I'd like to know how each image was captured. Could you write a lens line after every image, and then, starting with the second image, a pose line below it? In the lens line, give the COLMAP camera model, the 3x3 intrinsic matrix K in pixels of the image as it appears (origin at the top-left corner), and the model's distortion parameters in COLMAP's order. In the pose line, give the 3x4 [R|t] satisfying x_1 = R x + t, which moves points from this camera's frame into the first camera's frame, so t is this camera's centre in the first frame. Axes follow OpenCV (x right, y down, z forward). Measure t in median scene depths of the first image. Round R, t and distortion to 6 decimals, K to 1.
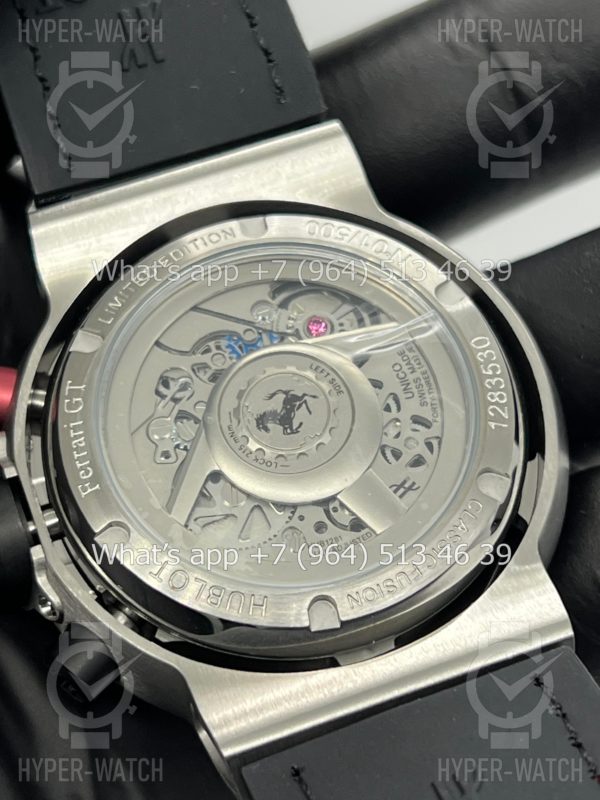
lens RADIAL K [[1859.6, 0, 296.4], [0, 1859.6, 402.5], [0, 0, 1]] dist [0.234623, 0.000000]
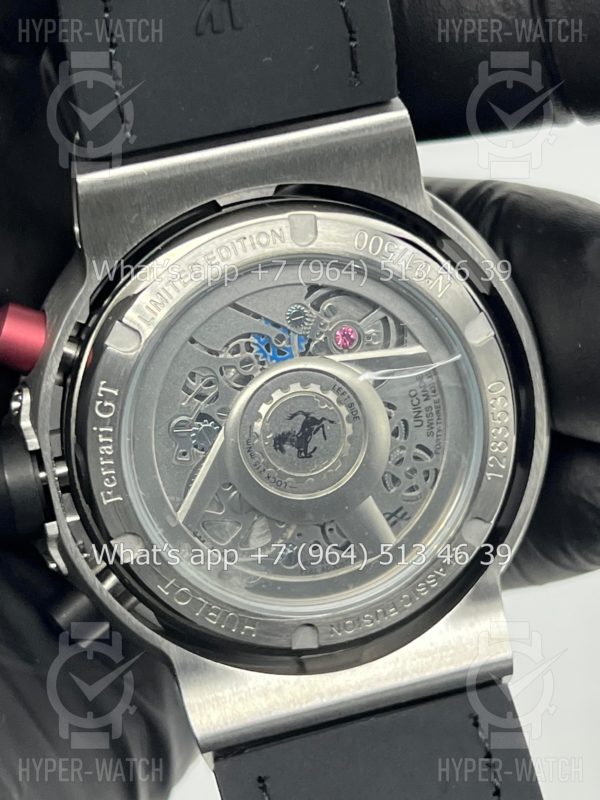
lens RADIAL K [[1859.6, 0, 301.9], [0, 1859.6, 400.7], [0, 0, 1]] dist [0.234623, 0.000000]
pose [[0.975016, 0.136505, 0.175245, -0.192407], [-0.208590, 0.833894, 0.510990, -0.545553], [-0.076383, -0.534778, 0.841533, 0.125140]]
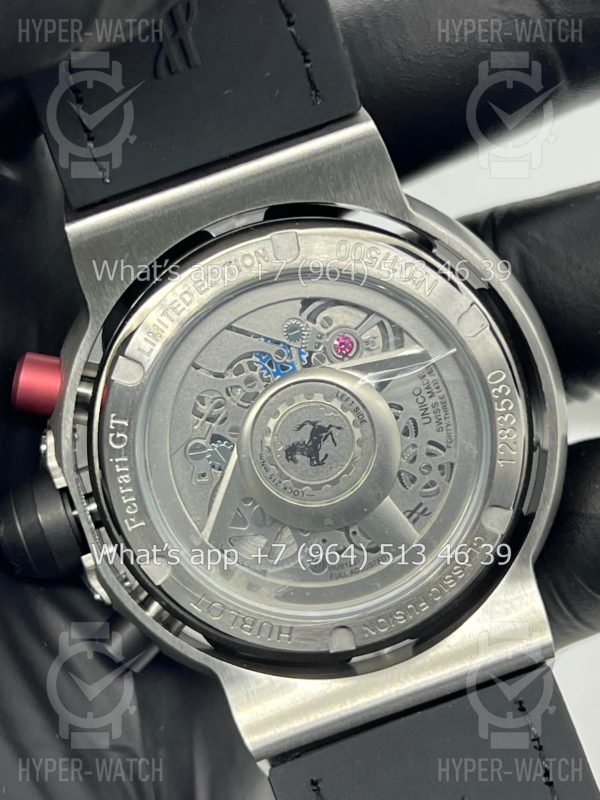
lens RADIAL K [[1859.6, 0, 302.9], [0, 1859.6, 398.5], [0, 0, 1]] dist [0.234623, 0.000000]
pose [[0.999111, 0.022951, 0.035349, -0.050405], [-0.037392, 0.869677, 0.492202, -0.550757], [-0.019445, -0.493087, 0.869763, 0.066383]]
